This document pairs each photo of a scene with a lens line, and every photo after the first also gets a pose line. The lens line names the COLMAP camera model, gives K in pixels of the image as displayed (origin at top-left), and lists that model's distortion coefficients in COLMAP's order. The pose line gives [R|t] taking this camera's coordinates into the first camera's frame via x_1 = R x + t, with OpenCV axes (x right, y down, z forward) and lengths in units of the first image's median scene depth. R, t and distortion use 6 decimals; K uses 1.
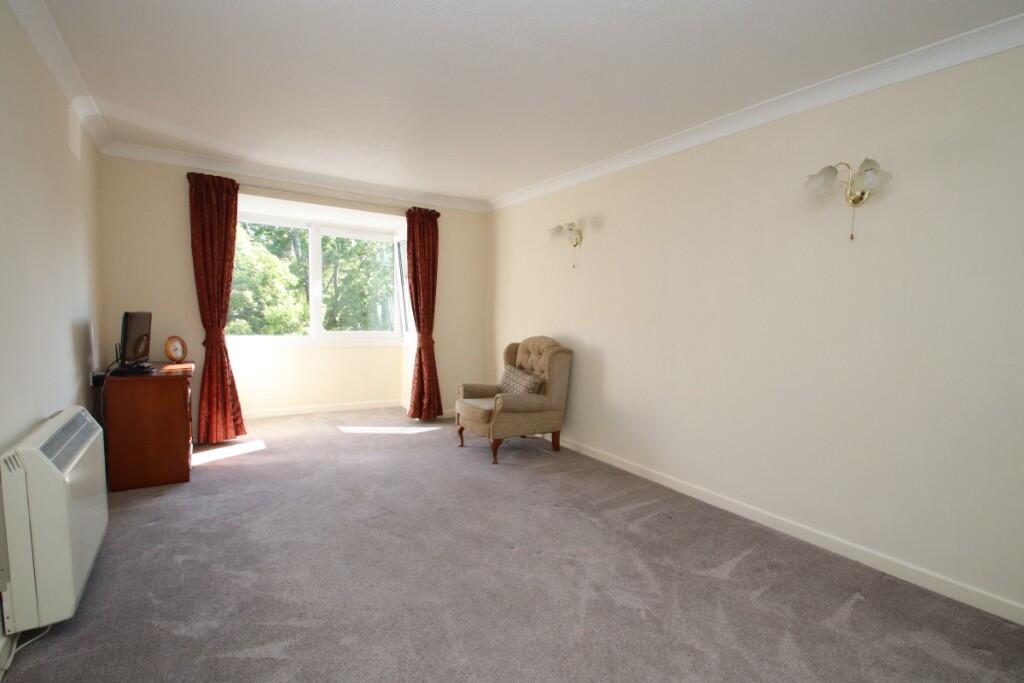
lens RADIAL K [[465.4, 0, 515.3], [0, 465.4, 352.9], [0, 0, 1]] dist [0.015100, -0.023645]
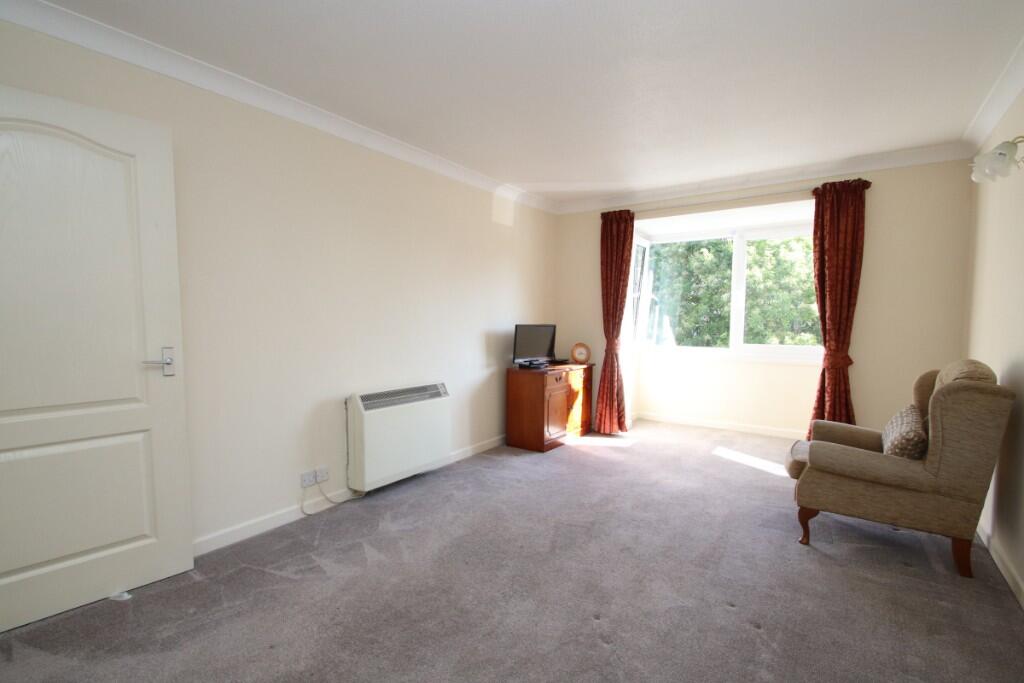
lens RADIAL K [[465.4, 0, 515.3], [0, 465.4, 352.9], [0, 0, 1]] dist [0.015100, -0.023645]
pose [[0.387455, 0.040868, -0.920983, 0.362726], [-0.069441, 0.997473, 0.015048, -0.015348], [0.919270, 0.058123, 0.389313, 0.307964]]
